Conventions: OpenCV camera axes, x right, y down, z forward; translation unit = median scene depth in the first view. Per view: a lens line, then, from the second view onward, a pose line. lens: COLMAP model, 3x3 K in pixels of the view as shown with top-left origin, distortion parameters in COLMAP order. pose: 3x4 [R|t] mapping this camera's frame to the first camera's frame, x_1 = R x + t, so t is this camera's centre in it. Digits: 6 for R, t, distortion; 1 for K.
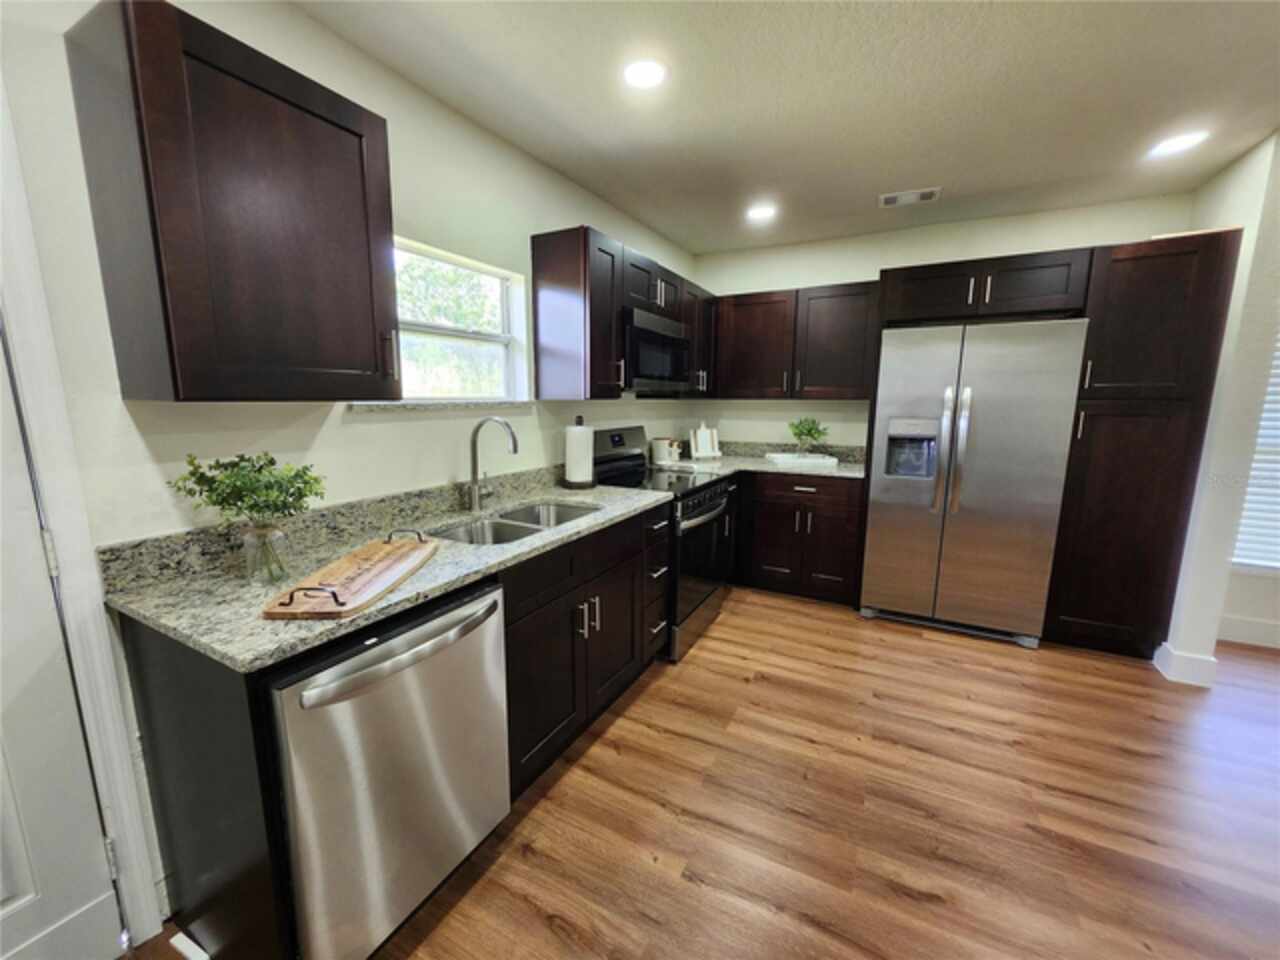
lens RADIAL K [[508.3, 0, 645.2], [0, 508.3, 482.5], [0, 0, 1]] dist [0.004223, -0.001250]
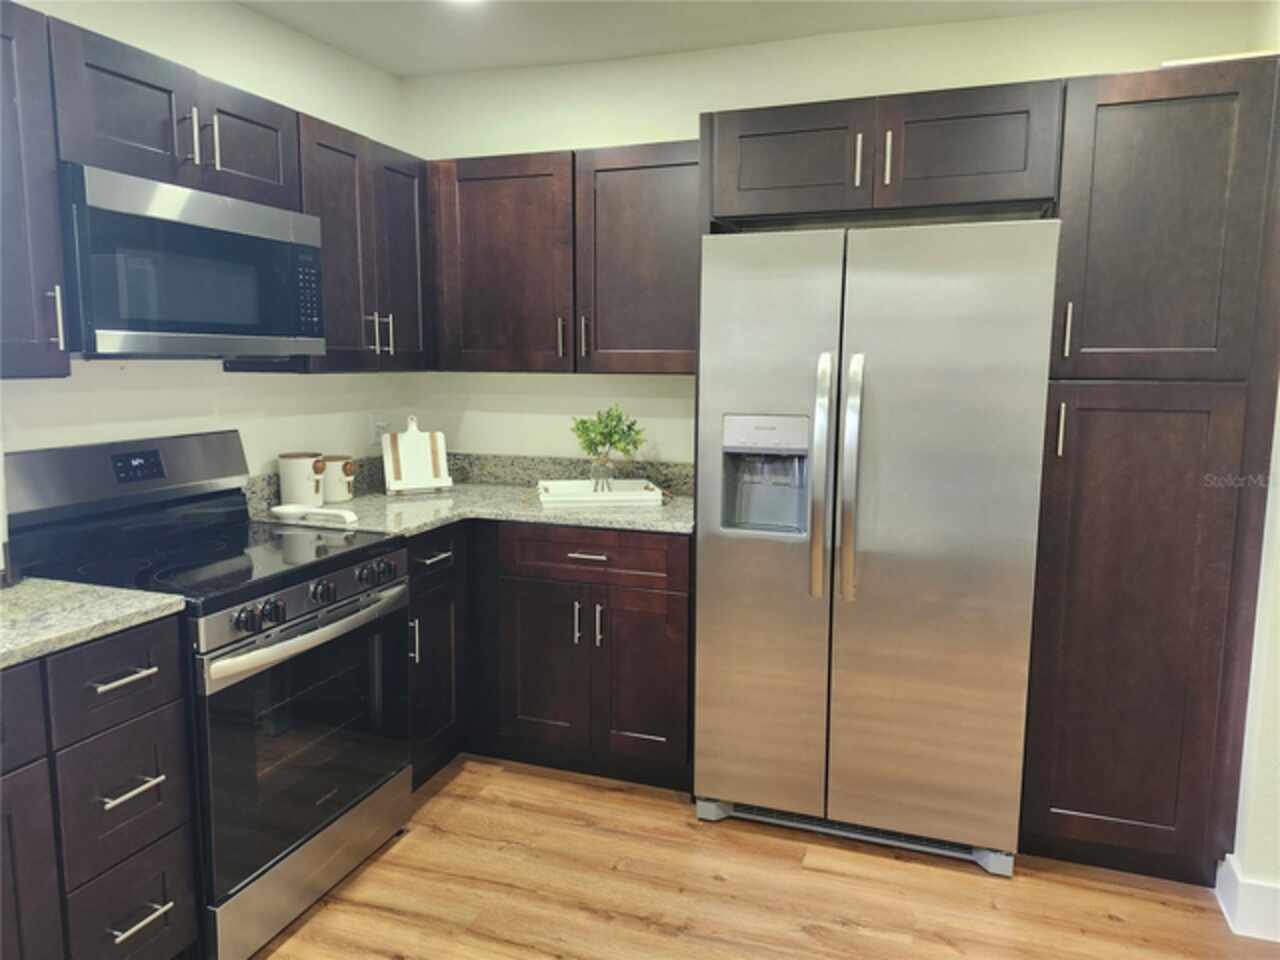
lens RADIAL K [[889.6, 0, 652.2], [0, 889.6, 471.1], [0, 0, 1]] dist [0.087742, -0.099523]
pose [[0.988936, -0.017016, 0.147361, 0.301740], [0.022476, 0.999118, -0.035465, -0.044656], [-0.146627, 0.038384, 0.988447, 0.166652]]
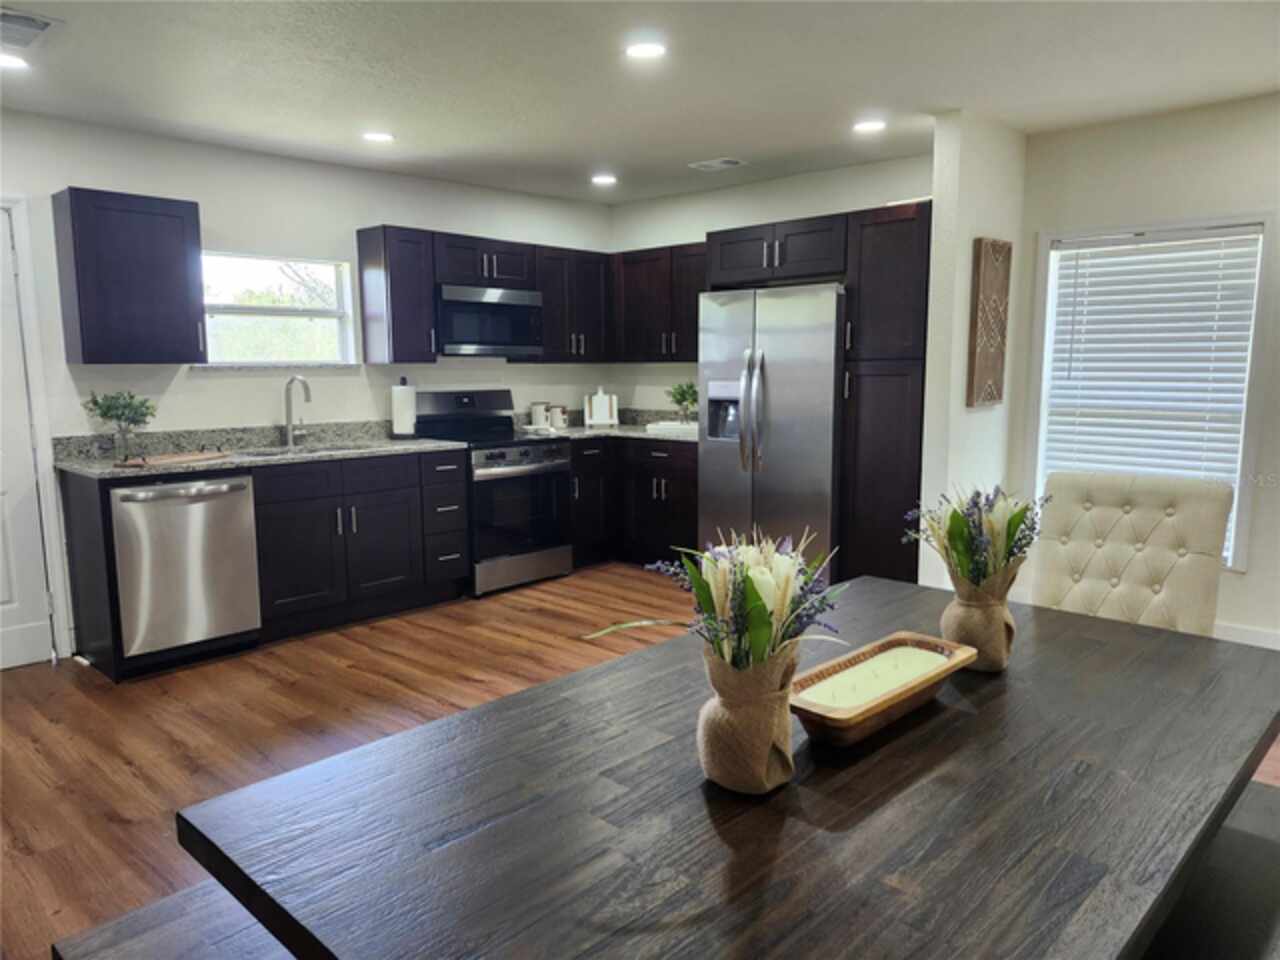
lens RADIAL K [[889.6, 0, 660.1], [0, 889.6, 482.7], [0, 0, 1]] dist [0.087742, -0.099523]
pose [[0.967506, 0.025015, -0.251608, 0.894939], [-0.032893, 0.999090, -0.027156, 0.136121], [0.250700, 0.034550, 0.967448, -0.770688]]
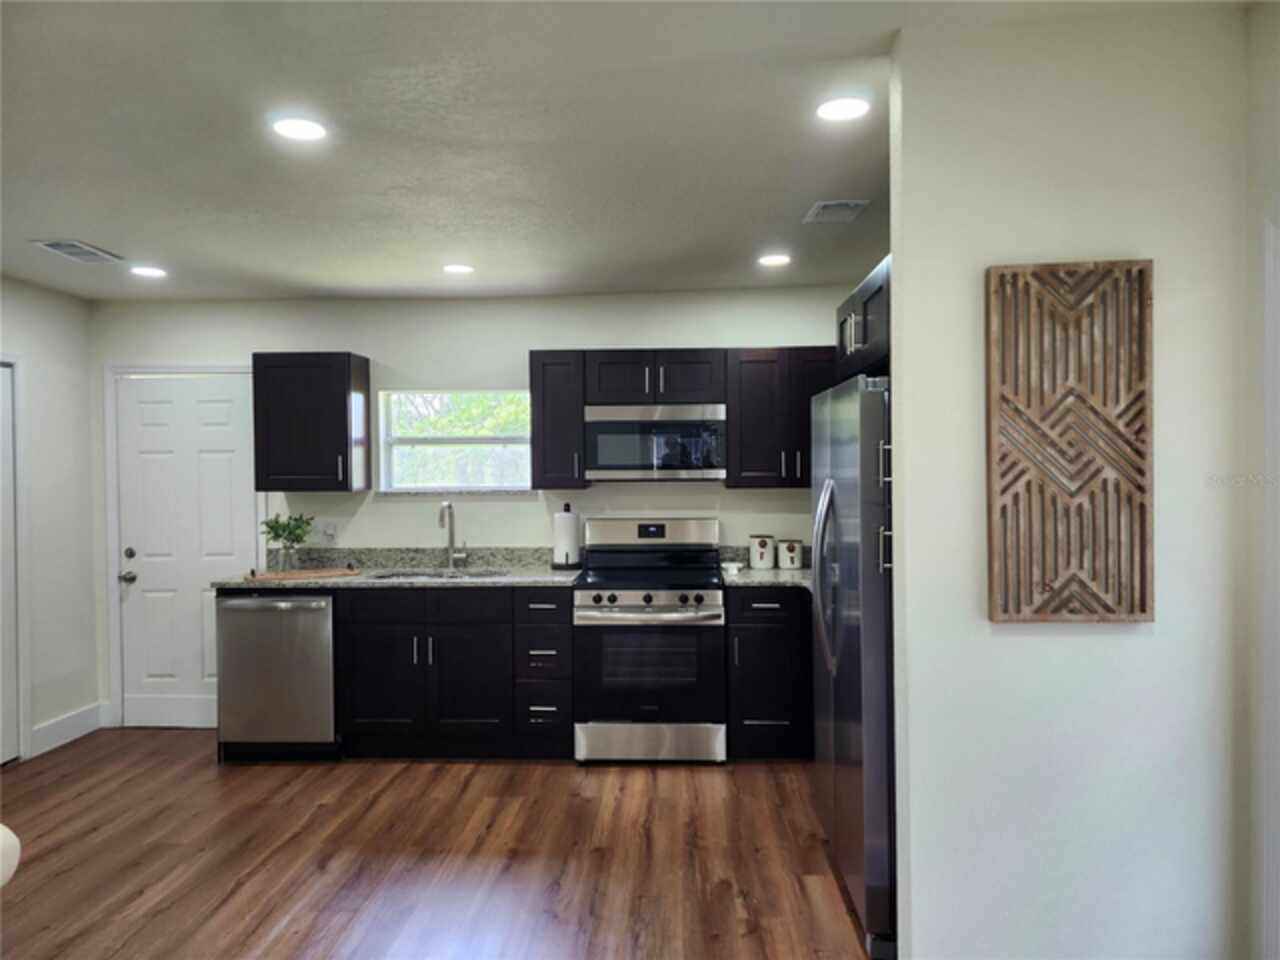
lens RADIAL K [[889.6, 0, 632.2], [0, 889.6, 457.2], [0, 0, 1]] dist [0.087742, -0.099523]
pose [[0.421422, -0.015262, -0.906736, 1.563363], [-0.140181, 0.986744, -0.081761, -0.085533], [0.895965, 0.161563, 0.413696, 0.291249]]
